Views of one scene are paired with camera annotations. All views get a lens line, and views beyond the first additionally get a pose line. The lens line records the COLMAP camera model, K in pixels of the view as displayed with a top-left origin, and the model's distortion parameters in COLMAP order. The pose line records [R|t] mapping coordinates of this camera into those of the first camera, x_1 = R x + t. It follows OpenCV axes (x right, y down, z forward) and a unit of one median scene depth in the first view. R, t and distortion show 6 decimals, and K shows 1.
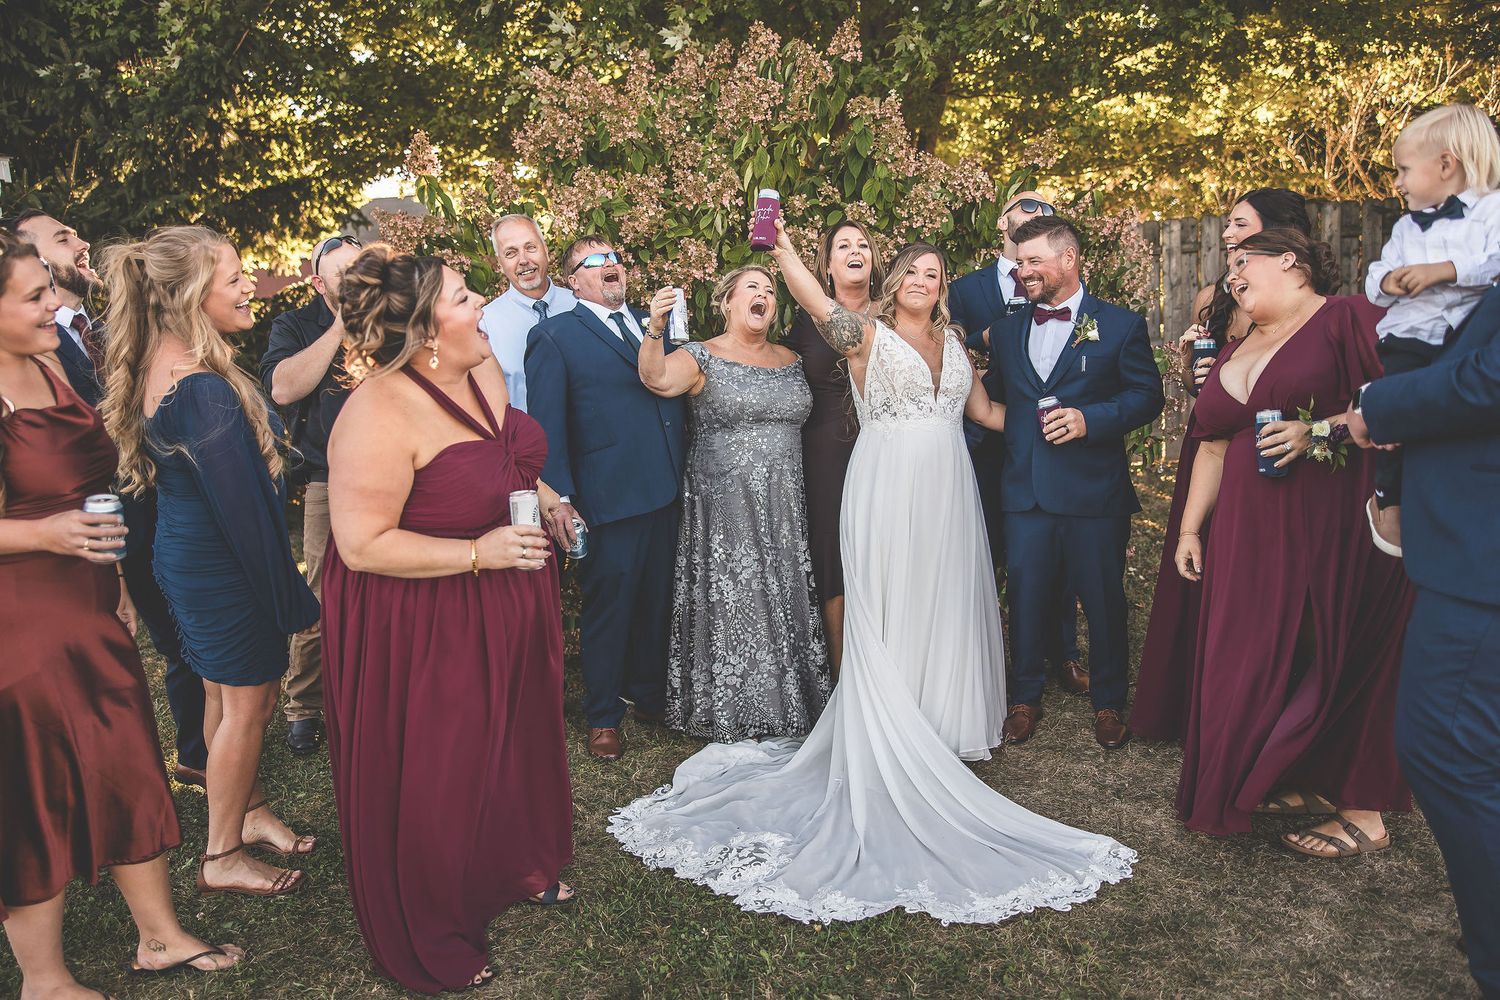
lens RADIAL K [[1273.3, 0, 699.2], [0, 1273.3, 511.0], [0, 0, 1]] dist [0.014230, -0.018090]
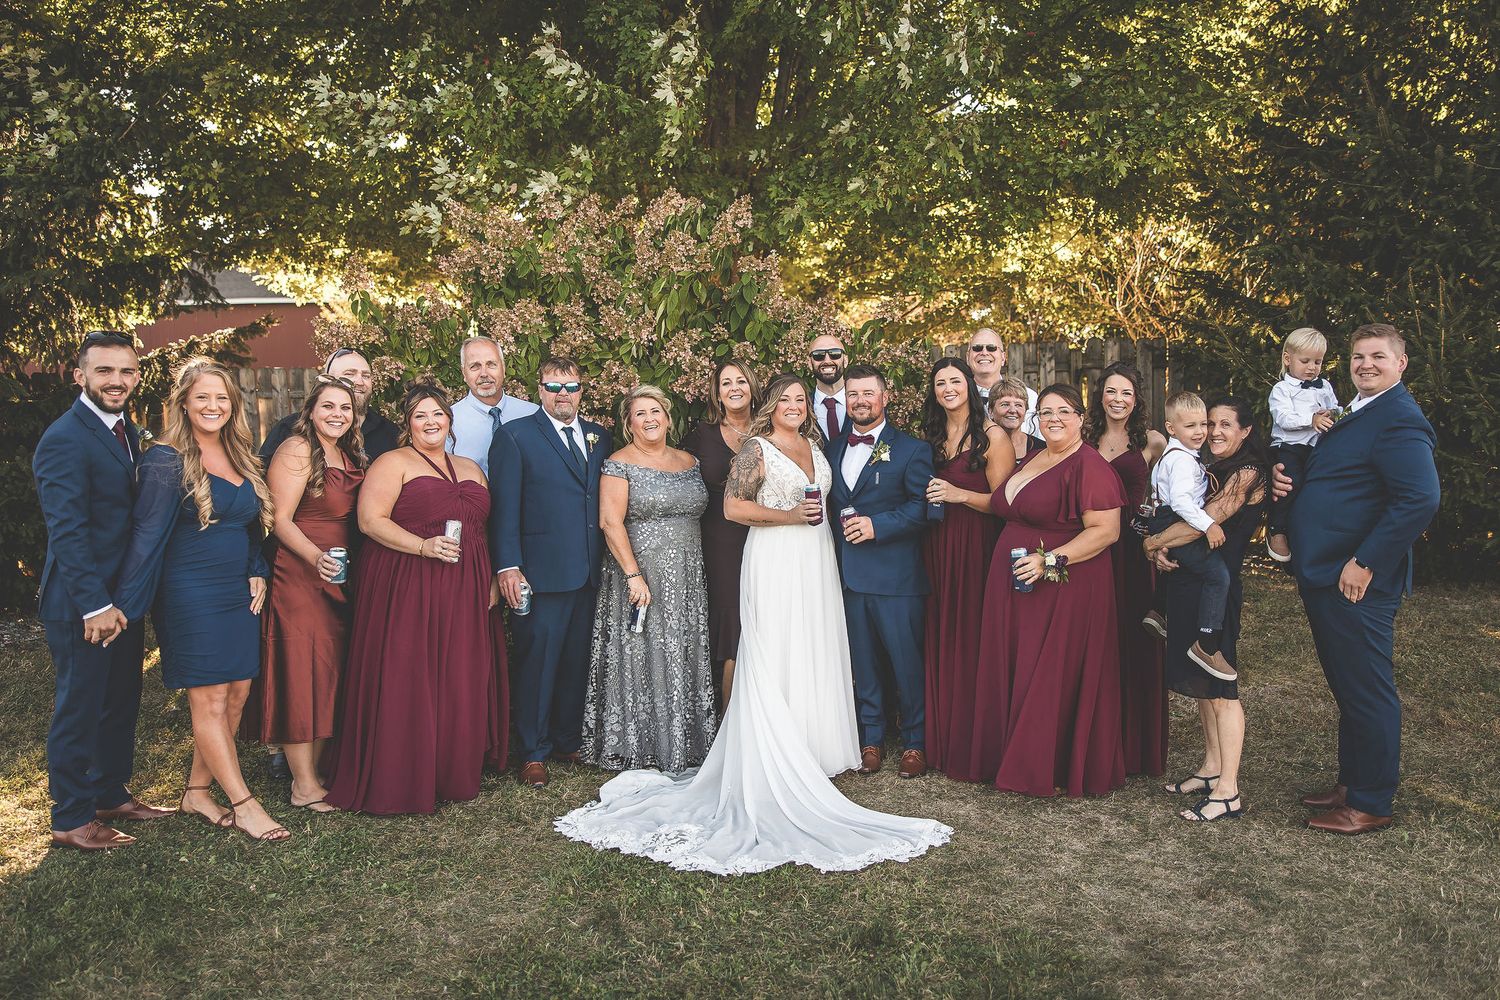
lens RADIAL K [[1273.3, 0, 751.6], [0, 1273.3, 500.7], [0, 0, 1]] dist [0.014230, -0.018090]
pose [[0.984967, 0.028912, 0.170305, -0.098547], [-0.015944, 0.996902, -0.077023, 0.016505], [-0.172005, 0.073150, 0.982376, -0.290138]]
